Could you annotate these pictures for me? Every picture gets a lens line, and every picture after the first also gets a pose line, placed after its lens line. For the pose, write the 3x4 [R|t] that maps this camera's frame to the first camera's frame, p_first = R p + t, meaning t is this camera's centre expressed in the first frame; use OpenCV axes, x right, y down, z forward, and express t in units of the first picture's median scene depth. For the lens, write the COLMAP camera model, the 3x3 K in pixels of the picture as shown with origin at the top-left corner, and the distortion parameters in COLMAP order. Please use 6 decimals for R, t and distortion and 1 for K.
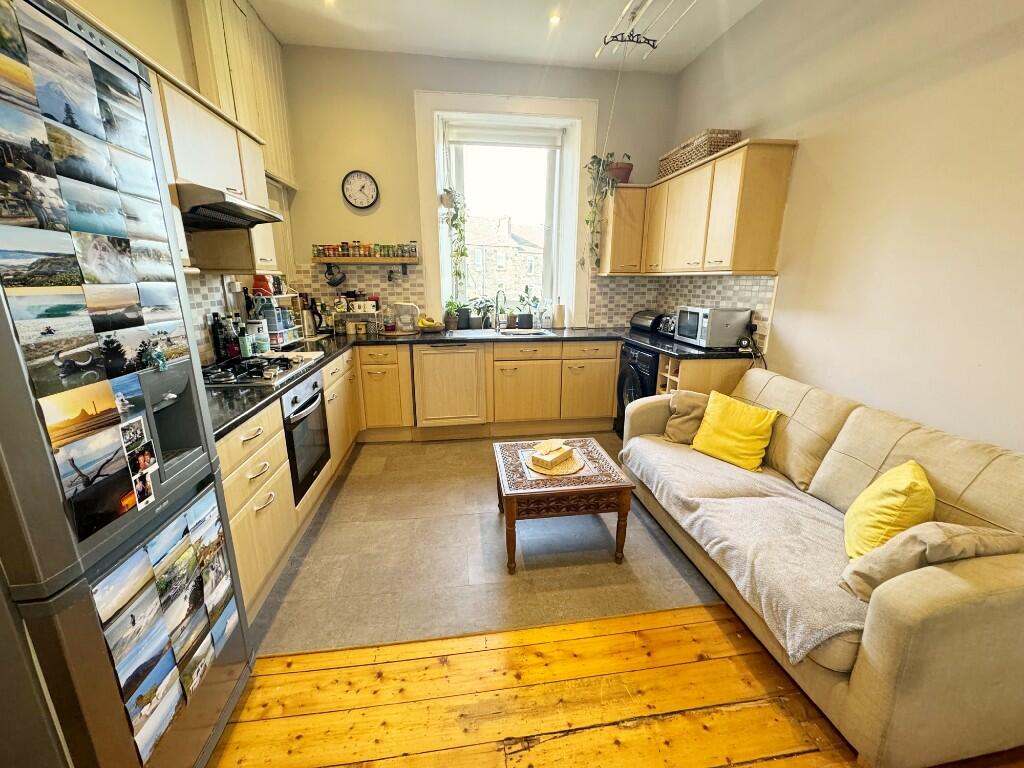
lens RADIAL K [[408.6, 0, 513.0], [0, 408.6, 379.6], [0, 0, 1]] dist [0.000054, 0.000087]
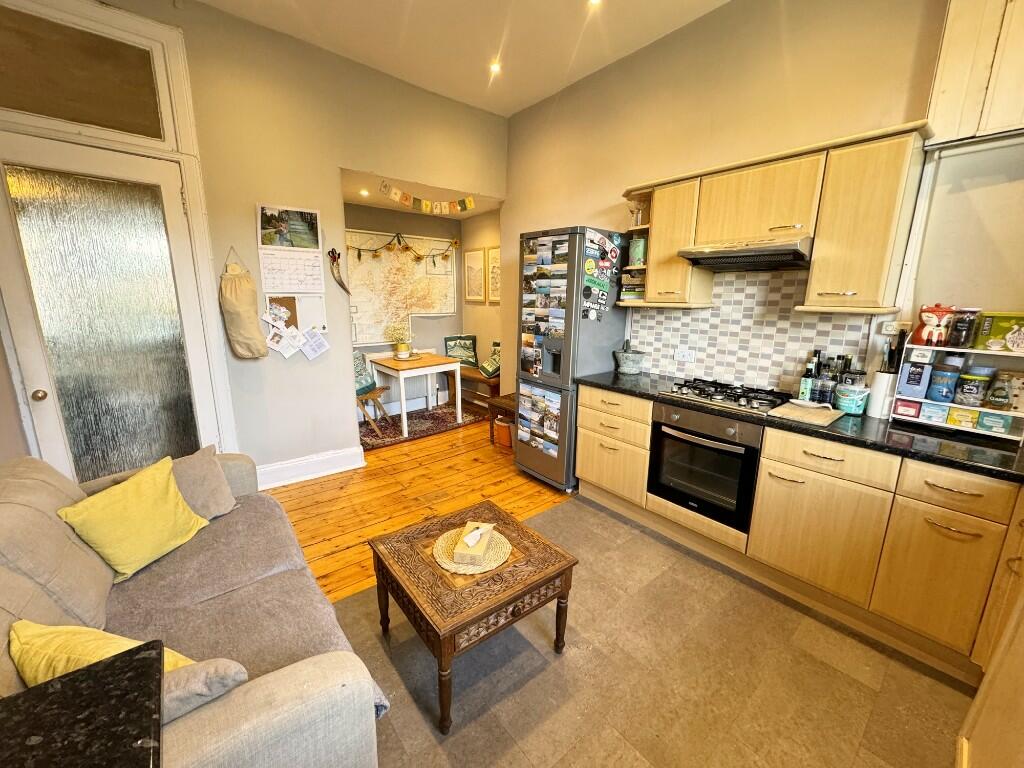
lens RADIAL K [[408.6, 0, 513.4], [0, 408.6, 383.8], [0, 0, 1]] dist [0.000054, 0.000087]
pose [[-0.854630, 0.100473, -0.509425, 0.998544], [-0.137100, 0.902618, 0.408025, -1.034324], [0.500811, 0.418552, -0.757629, 3.771951]]
